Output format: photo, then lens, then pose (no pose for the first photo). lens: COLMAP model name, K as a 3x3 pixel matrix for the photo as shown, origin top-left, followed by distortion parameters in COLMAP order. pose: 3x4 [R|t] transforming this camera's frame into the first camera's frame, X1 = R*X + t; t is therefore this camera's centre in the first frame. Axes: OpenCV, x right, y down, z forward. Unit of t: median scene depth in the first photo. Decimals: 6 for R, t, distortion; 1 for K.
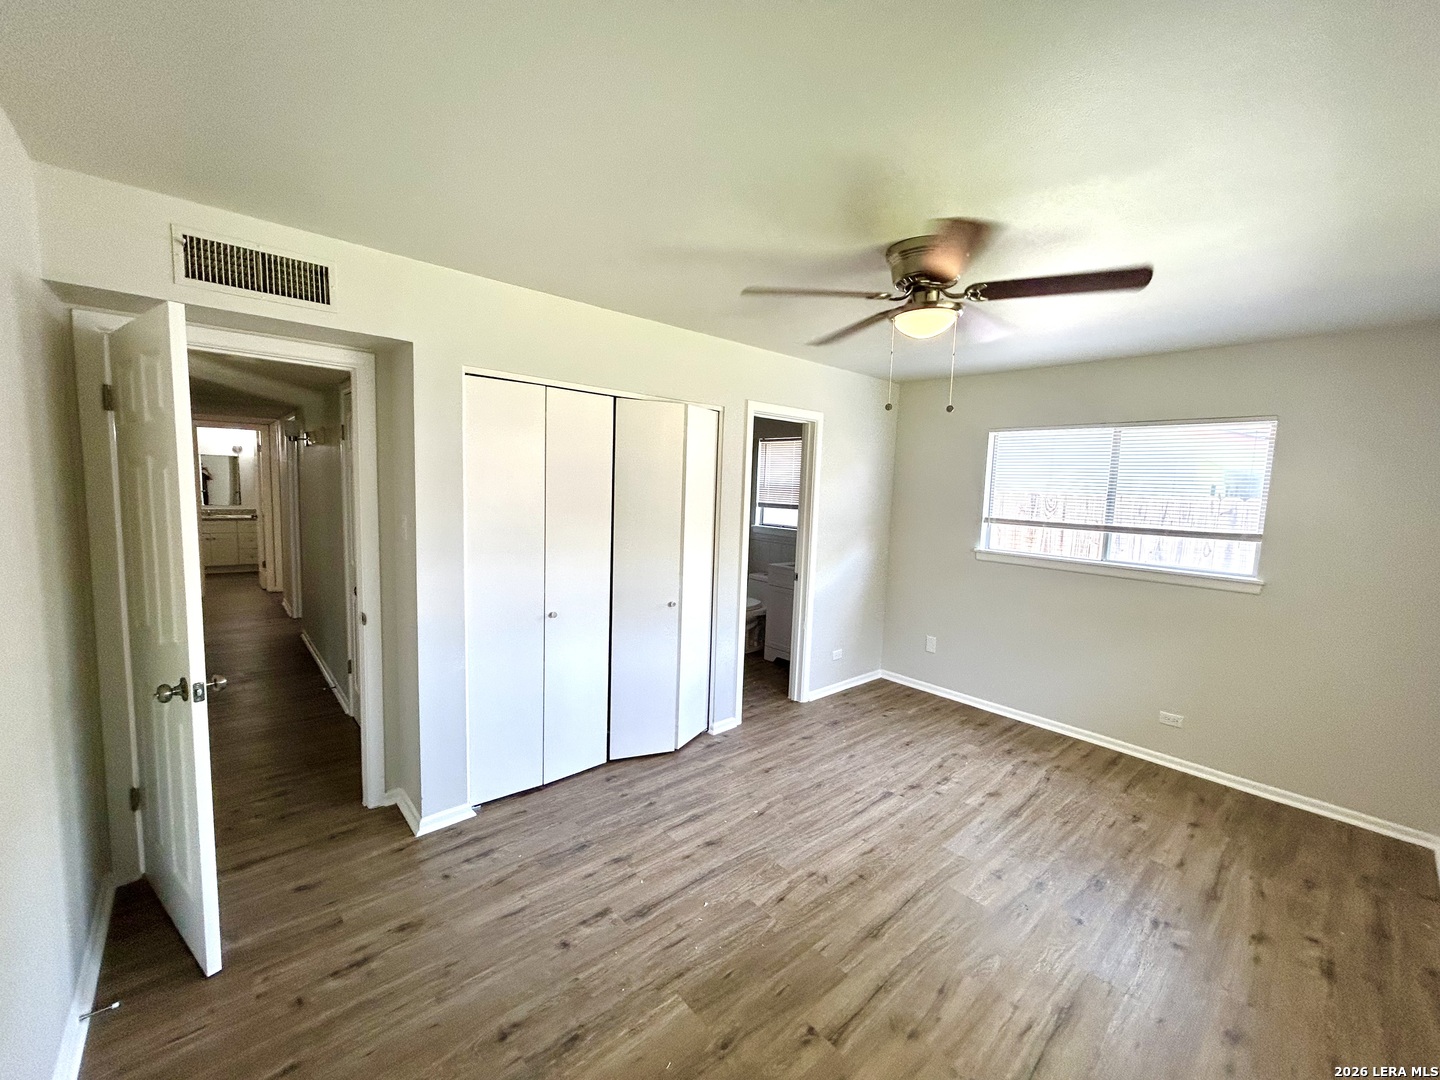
lens RADIAL K [[576.8, 0, 720.0], [0, 576.8, 540.0], [0, 0, 1]] dist [0.002042, 0.000283]
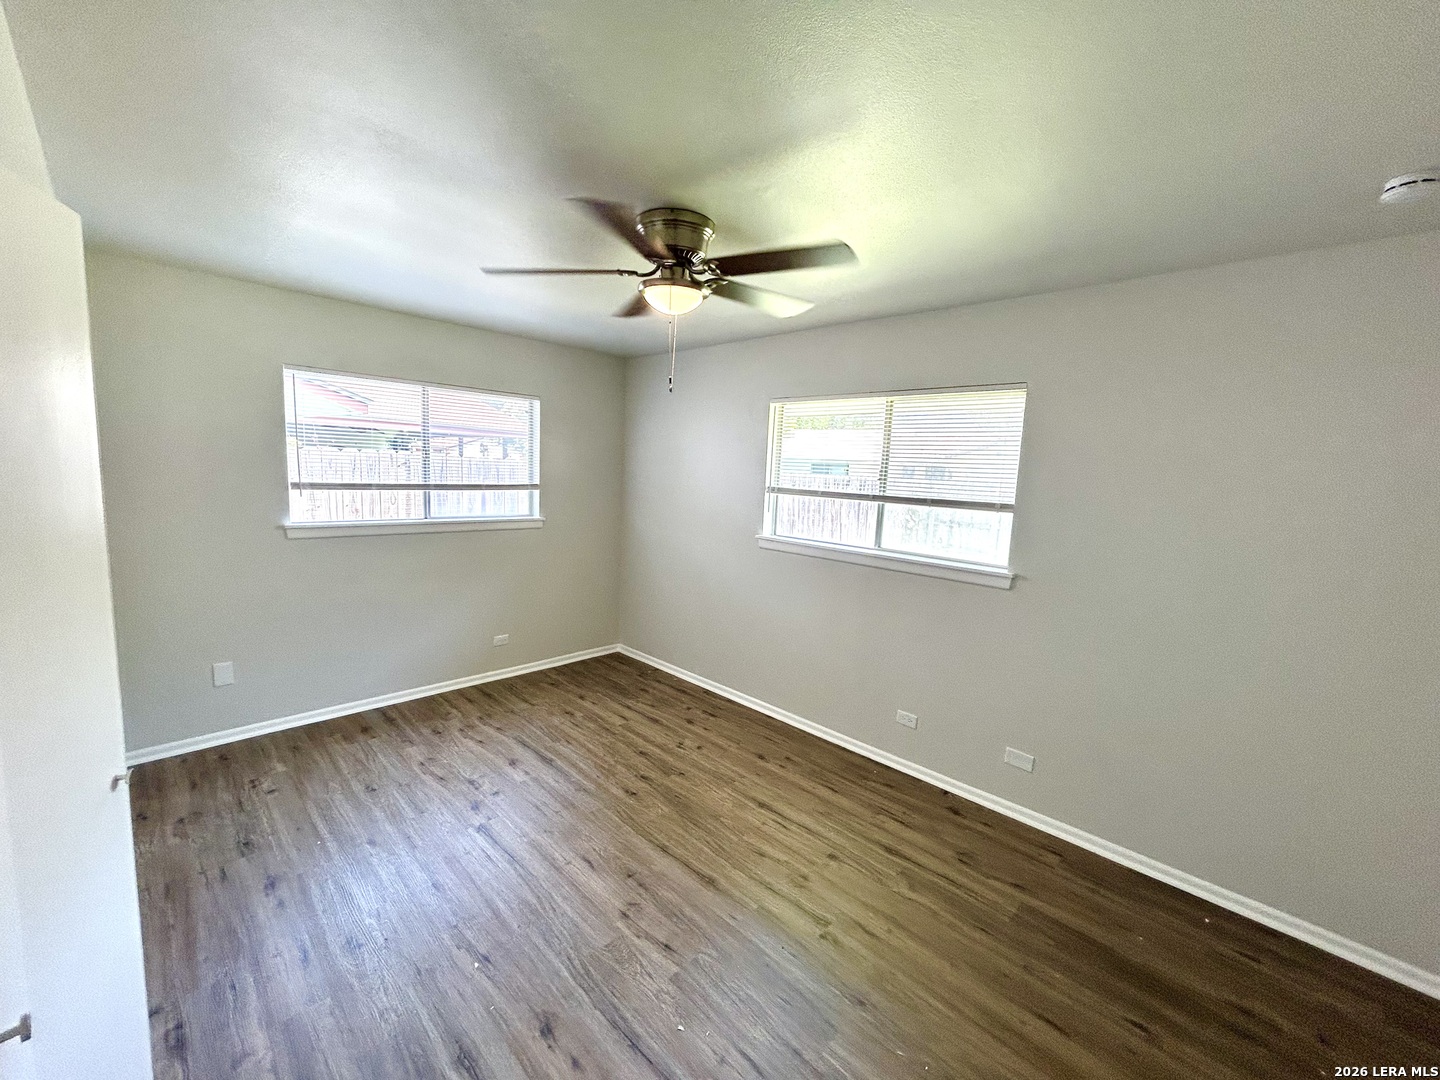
lens RADIAL K [[576.8, 0, 720.0], [0, 576.8, 540.0], [0, 0, 1]] dist [0.002042, 0.000283]
pose [[-0.061630, -0.160742, 0.985071, -0.444172], [0.049621, 0.985233, 0.163873, -0.080017], [-0.996865, 0.058980, -0.052743, 0.630622]]
